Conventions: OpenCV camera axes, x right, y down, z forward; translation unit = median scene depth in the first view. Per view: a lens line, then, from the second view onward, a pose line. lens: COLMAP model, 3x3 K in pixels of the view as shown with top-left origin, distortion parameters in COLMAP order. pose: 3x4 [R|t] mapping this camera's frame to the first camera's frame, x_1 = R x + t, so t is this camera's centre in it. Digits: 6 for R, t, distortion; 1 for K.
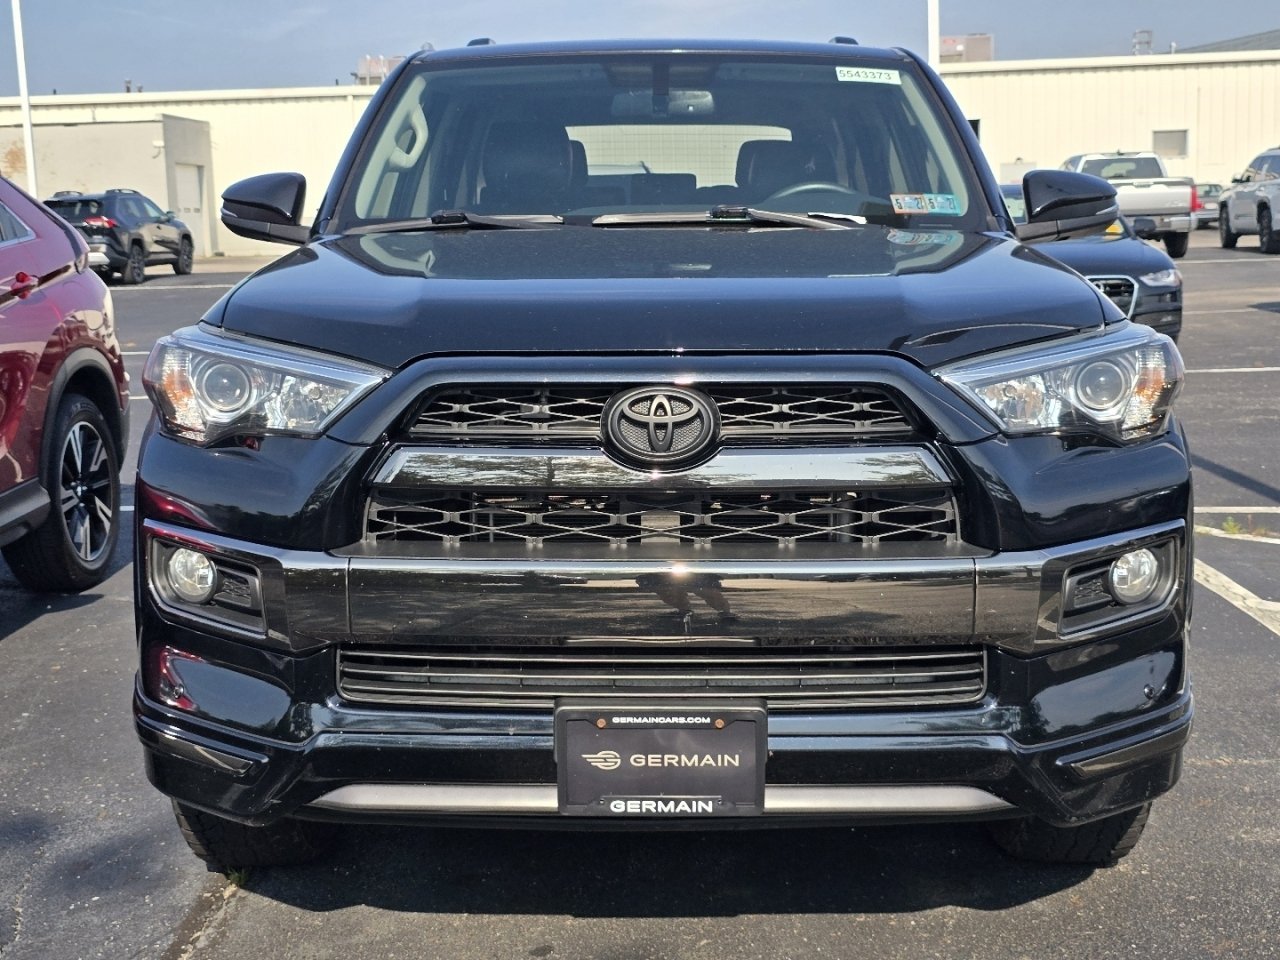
lens RADIAL K [[1847.8, 0, 640.0], [0, 1847.8, 480.0], [0, 0, 1]] dist [0.030417, -0.092609]
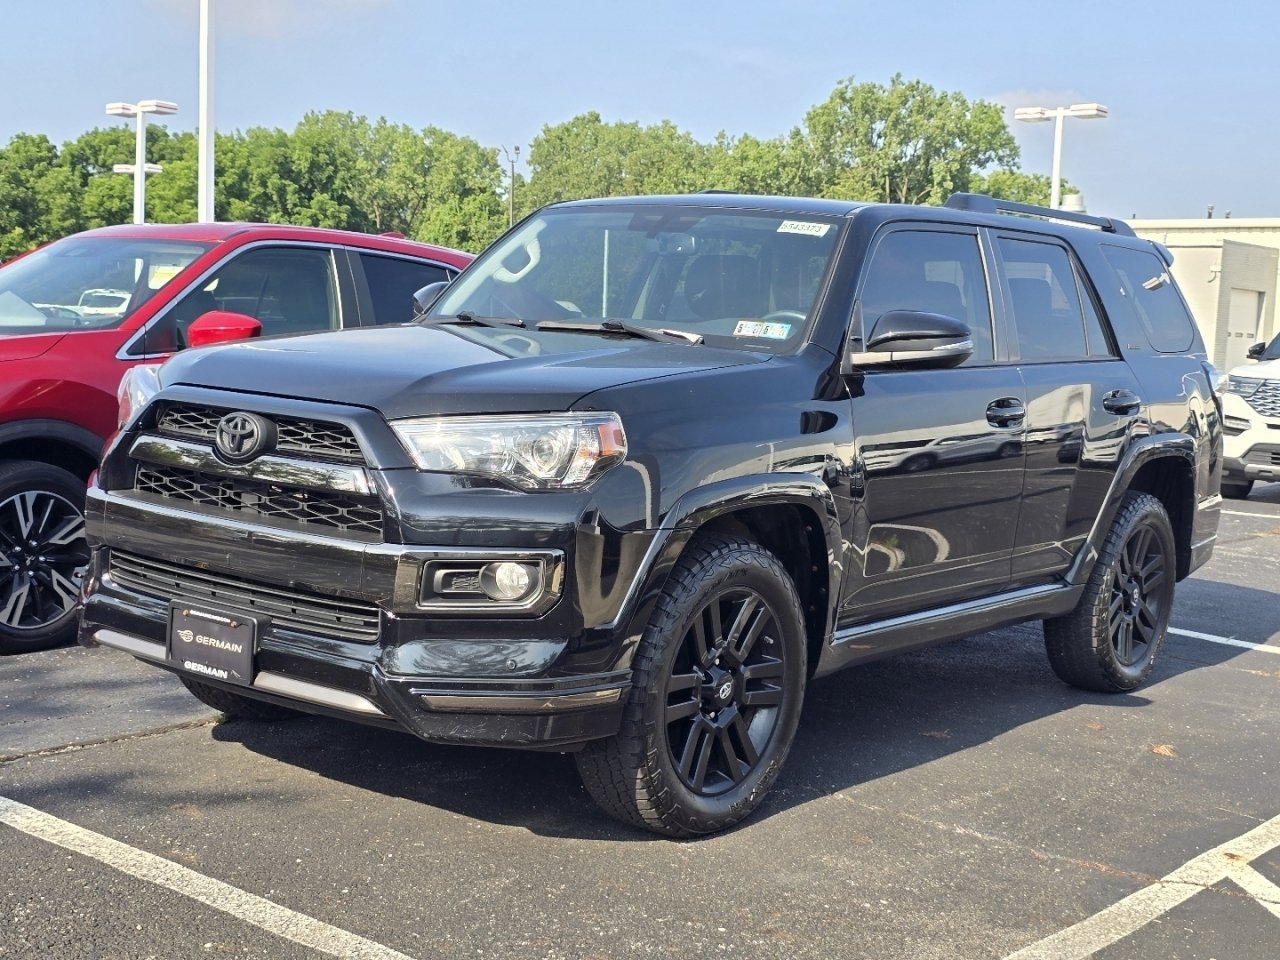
lens RADIAL K [[1847.8, 0, 640.0], [0, 1847.8, 480.0], [0, 0, 1]] dist [0.030417, -0.092609]
pose [[0.805120, 0.114638, -0.581927, 1.205613], [-0.151365, 0.988368, -0.014715, -0.020594], [0.573472, 0.099930, 0.813108, -0.111011]]
